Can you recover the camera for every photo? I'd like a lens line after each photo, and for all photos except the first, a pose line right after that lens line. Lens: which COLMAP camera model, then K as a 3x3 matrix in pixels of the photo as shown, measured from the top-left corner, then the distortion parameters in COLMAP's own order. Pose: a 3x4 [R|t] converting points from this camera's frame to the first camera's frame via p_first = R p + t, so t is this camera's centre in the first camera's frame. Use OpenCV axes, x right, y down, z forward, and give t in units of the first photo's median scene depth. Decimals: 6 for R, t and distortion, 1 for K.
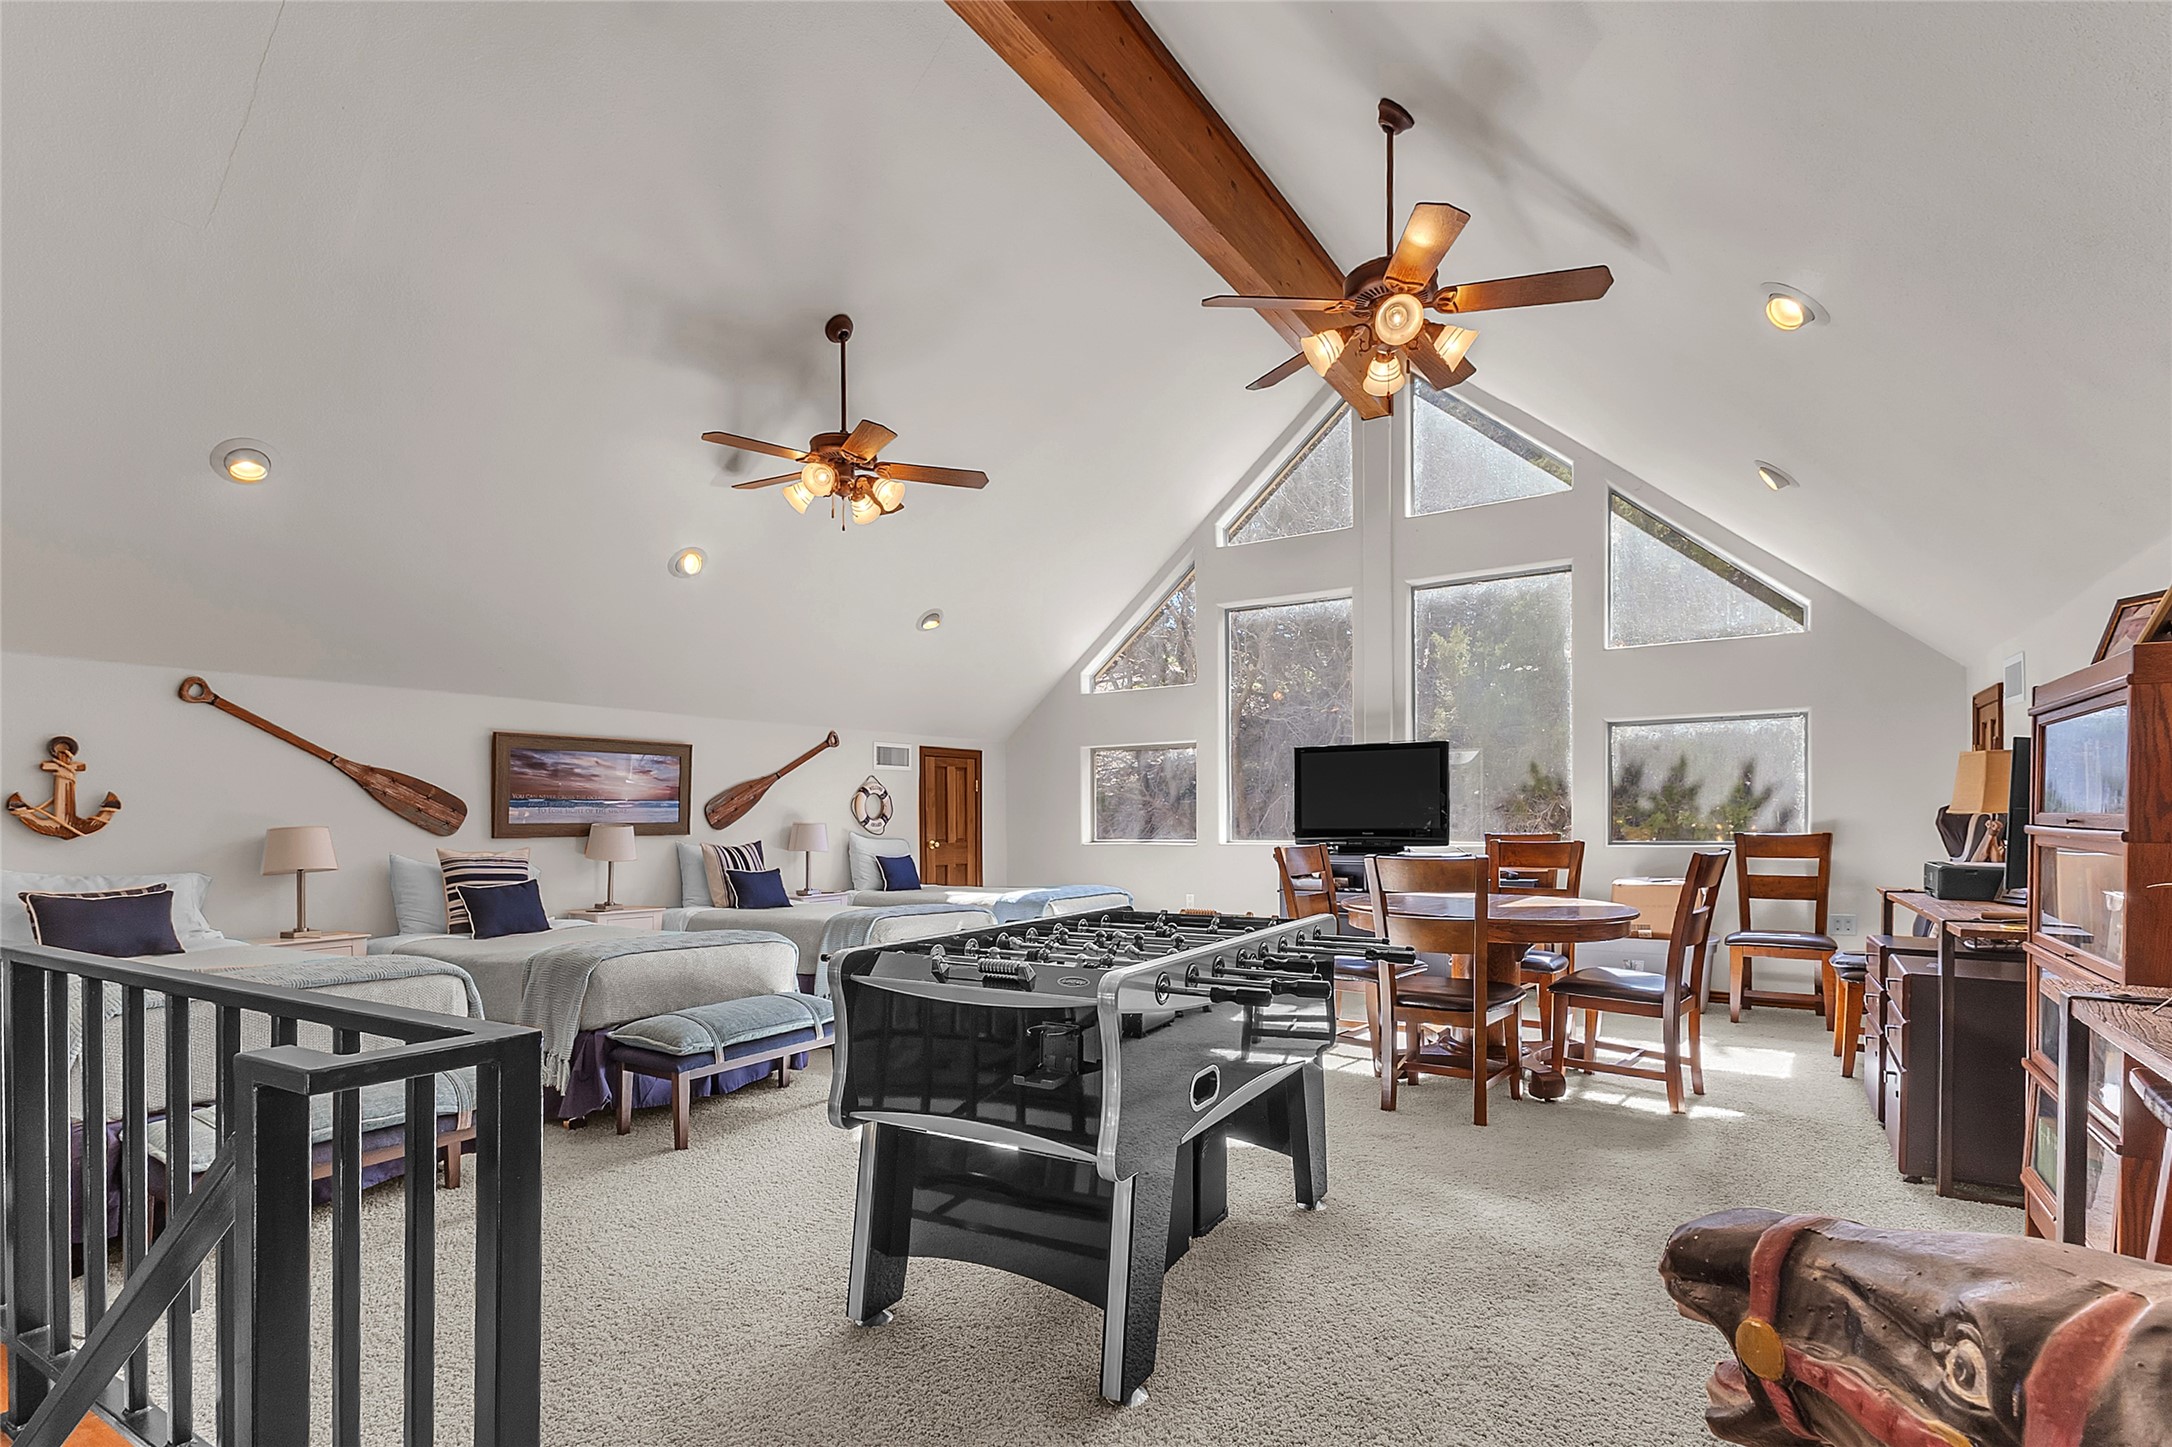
lens RADIAL K [[1046.6, 0, 1081.5], [0, 1046.6, 809.7], [0, 0, 1]] dist [0.017831, -0.000067]
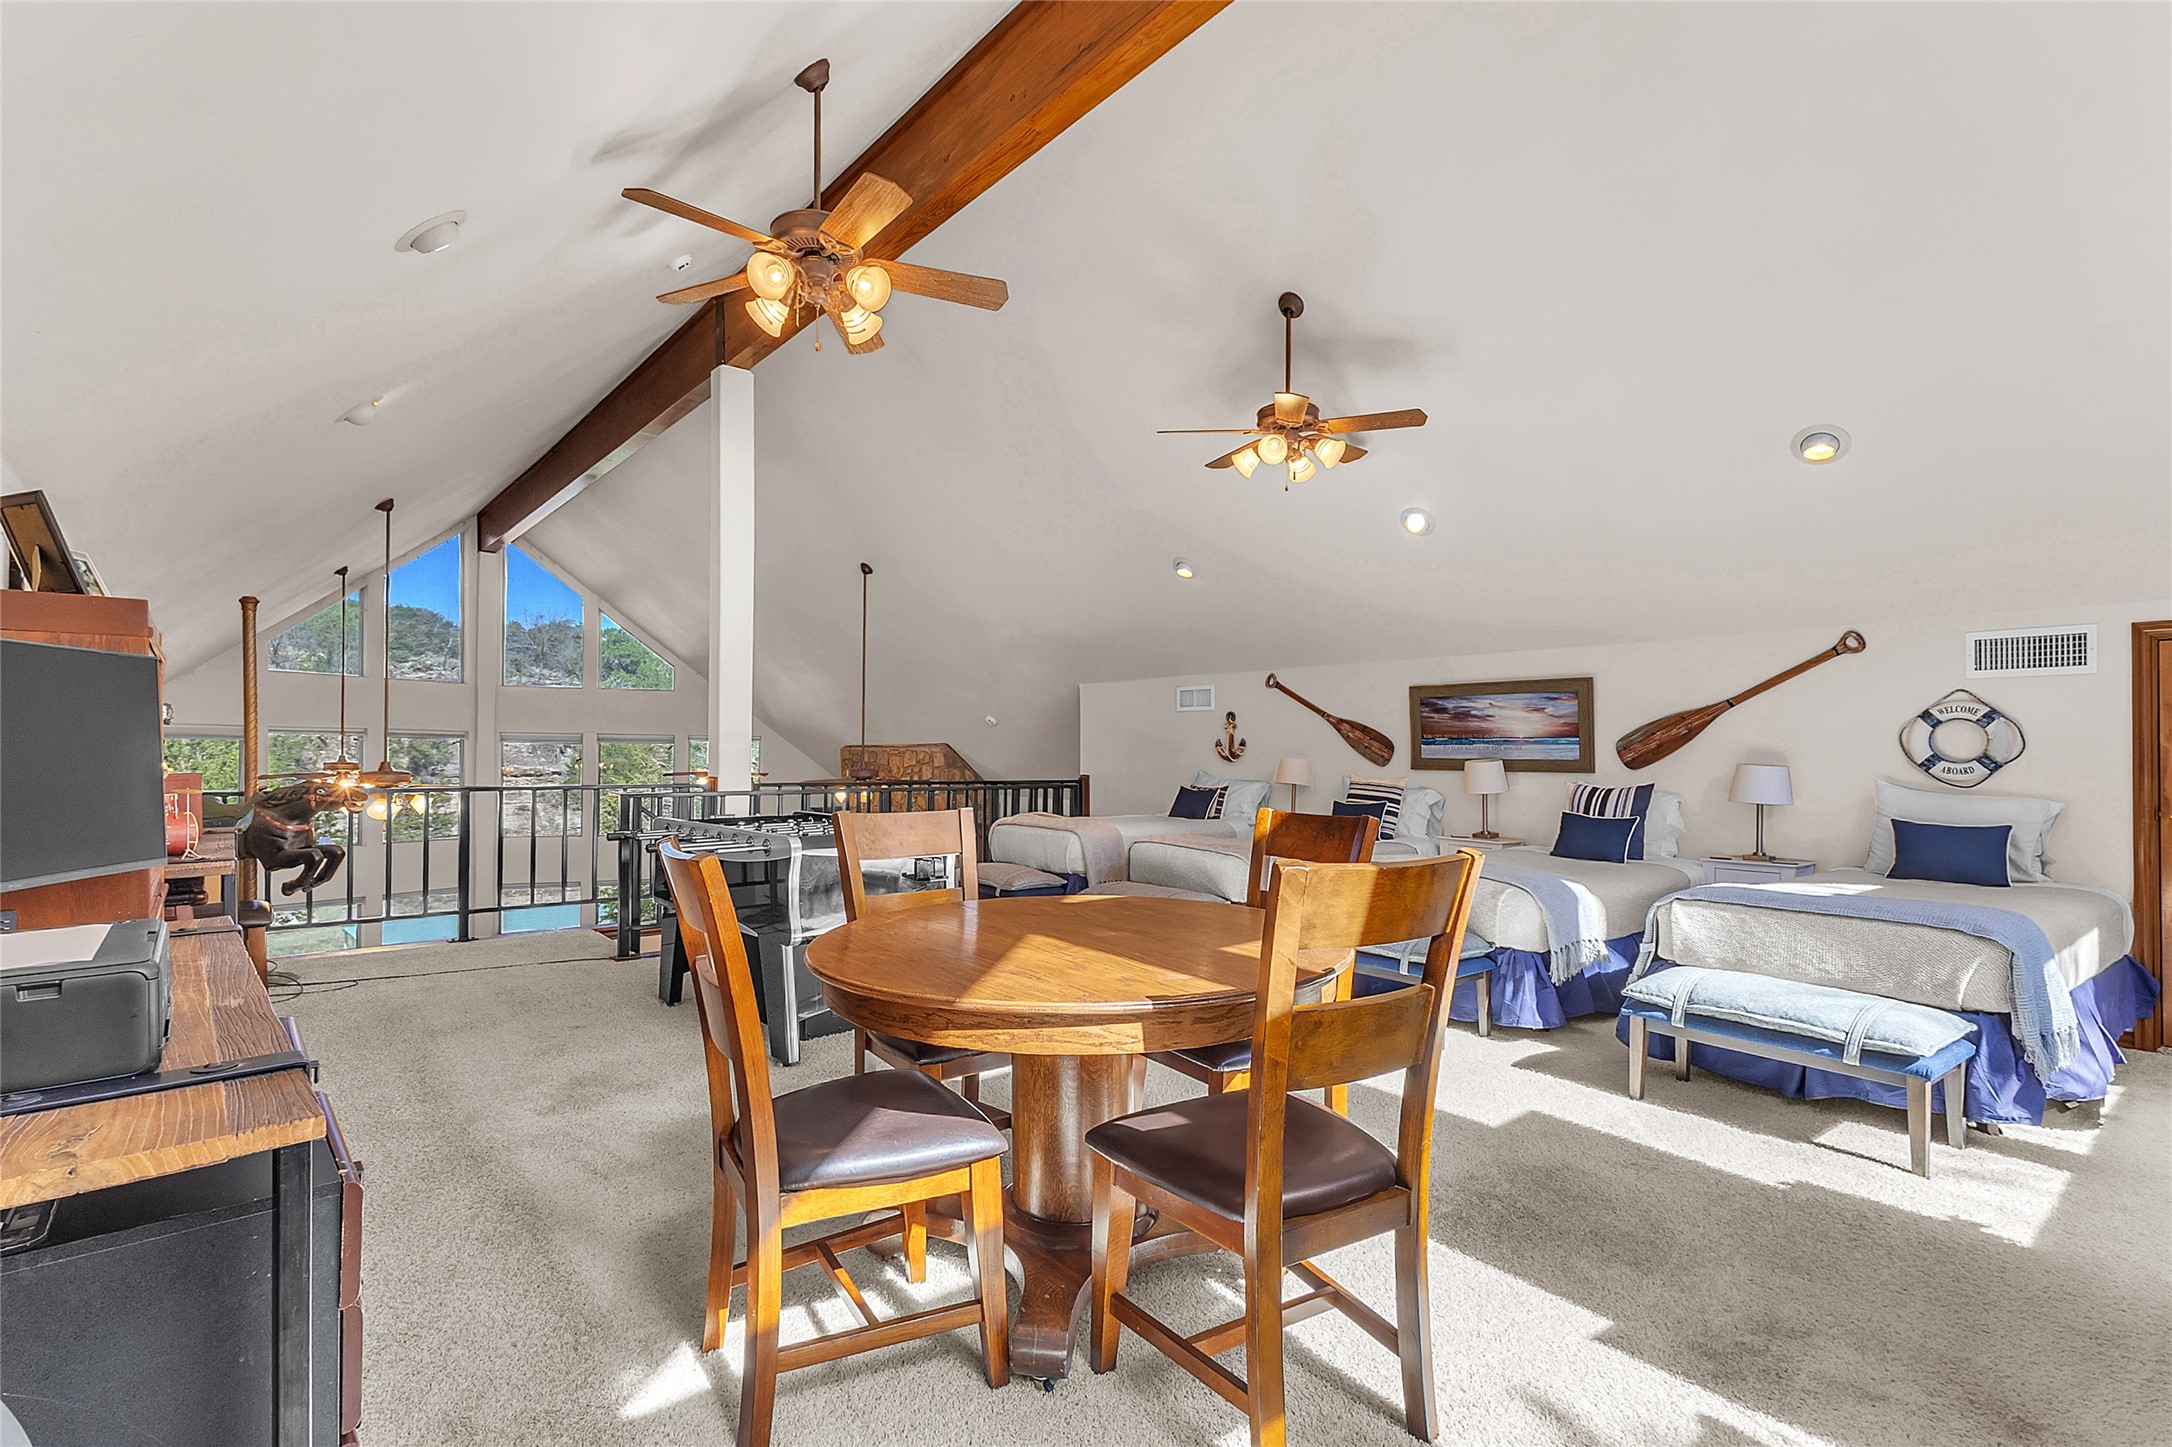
lens RADIAL K [[1014.7, 0, 1081.4], [0, 1014.7, 743.6], [0, 0, 1]] dist [0.017260, -0.000019]
pose [[-0.304147, -0.001937, -0.952623, 0.684597], [0.003373, 0.999989, -0.003111, -0.001633], [0.952619, -0.004159, -0.304137, 0.914703]]
